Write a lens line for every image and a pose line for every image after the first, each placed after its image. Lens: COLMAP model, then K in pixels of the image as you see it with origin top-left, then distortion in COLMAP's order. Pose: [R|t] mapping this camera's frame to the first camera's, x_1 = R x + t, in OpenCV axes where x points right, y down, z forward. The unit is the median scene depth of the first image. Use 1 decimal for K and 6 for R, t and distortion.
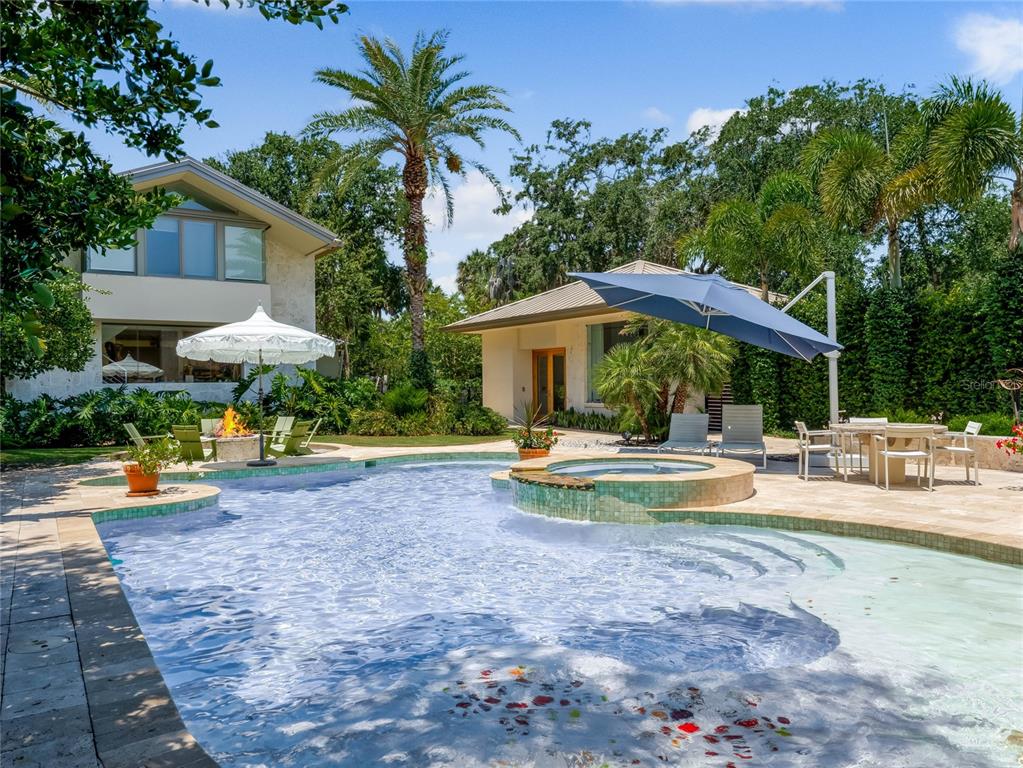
lens RADIAL K [[730.6, 0, 514.1], [0, 730.6, 385.7], [0, 0, 1]] dist [-0.012285, -0.001602]
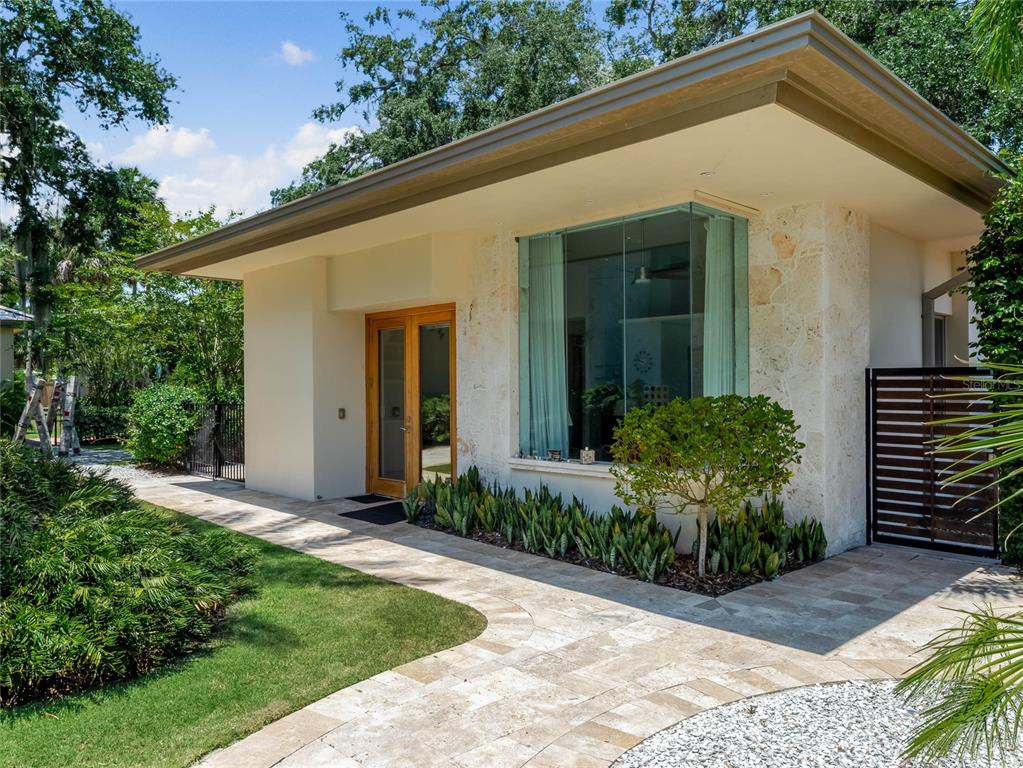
lens RADIAL K [[754.7, 0, 511.8], [0, 754.7, 385.9], [0, 0, 1]] dist [-0.000172, 0.001004]
pose [[0.981025, 0.006329, 0.193776, 0.024456], [-0.005048, 0.999962, -0.007103, -0.007991], [-0.193814, 0.005990, 0.981020, 0.602408]]
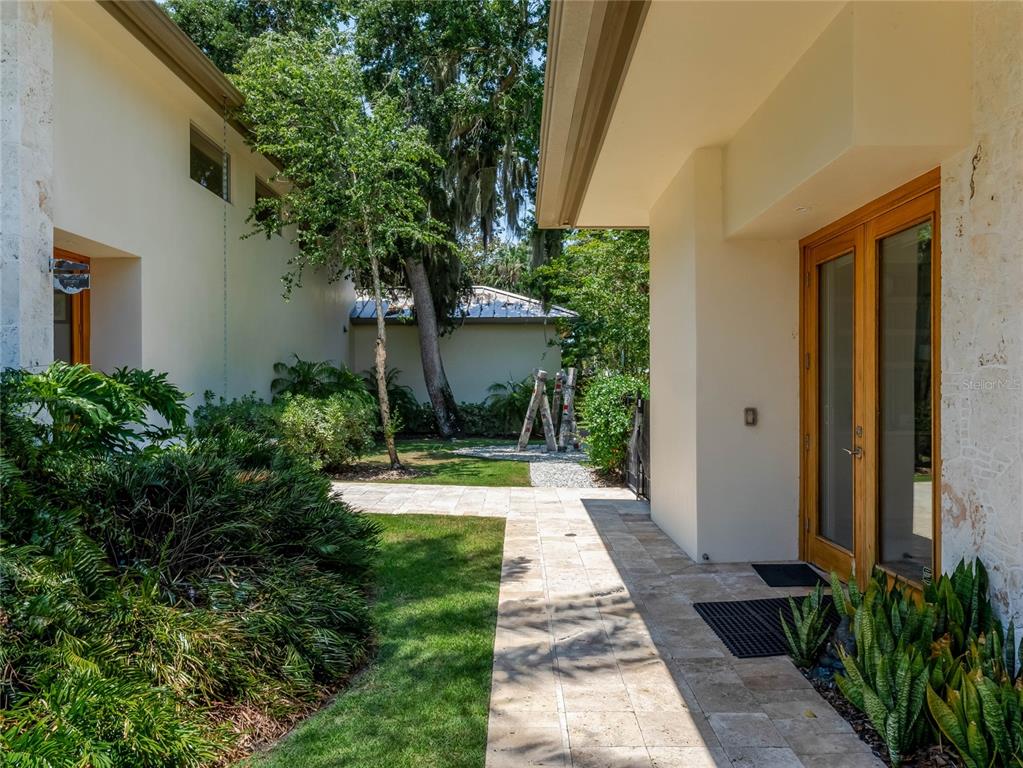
lens RADIAL K [[754.7, 0, 513.0], [0, 754.7, 389.9], [0, 0, 1]] dist [-0.000172, 0.001004]
pose [[0.843787, 0.011363, -0.536557, 0.078297], [-0.008854, 0.999935, 0.007252, -0.004710], [0.536605, -0.001368, 0.843833, 0.788145]]
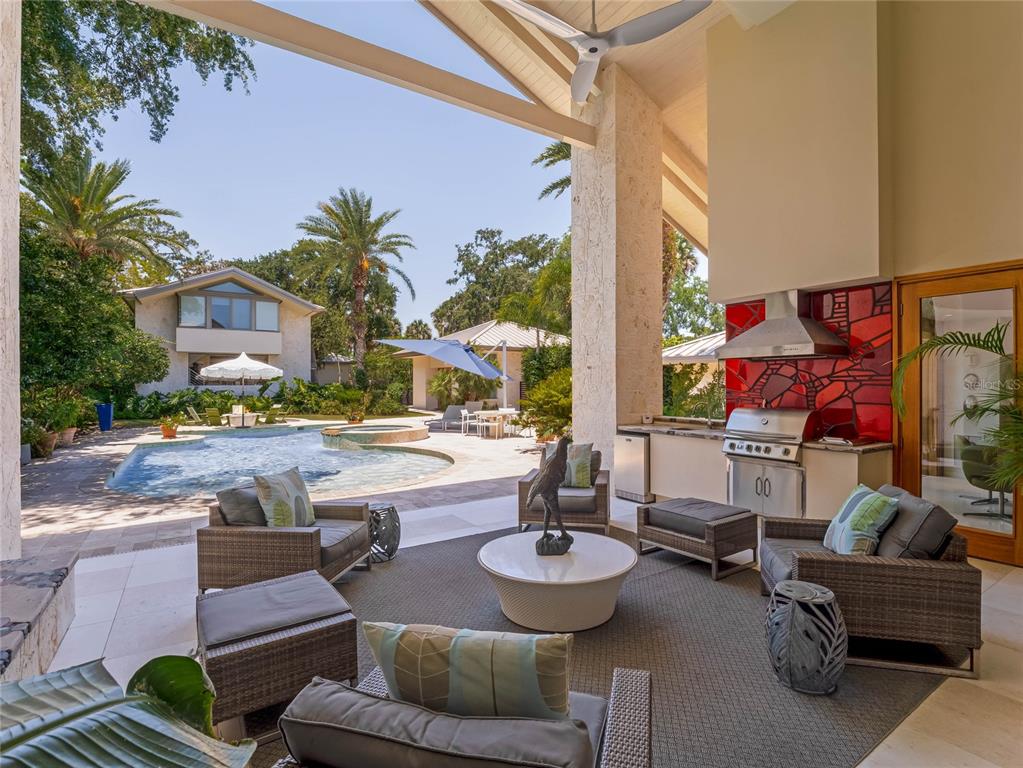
lens RADIAL K [[489.2, 0, 508.6], [0, 489.2, 384.7], [0, 0, 1]] dist [-0.003672, -0.000232]
pose [[0.999907, 0.011192, -0.007801, 0.221100], [-0.011183, 0.999937, 0.001245, -0.013186], [0.007815, -0.001158, 0.999969, -0.208428]]
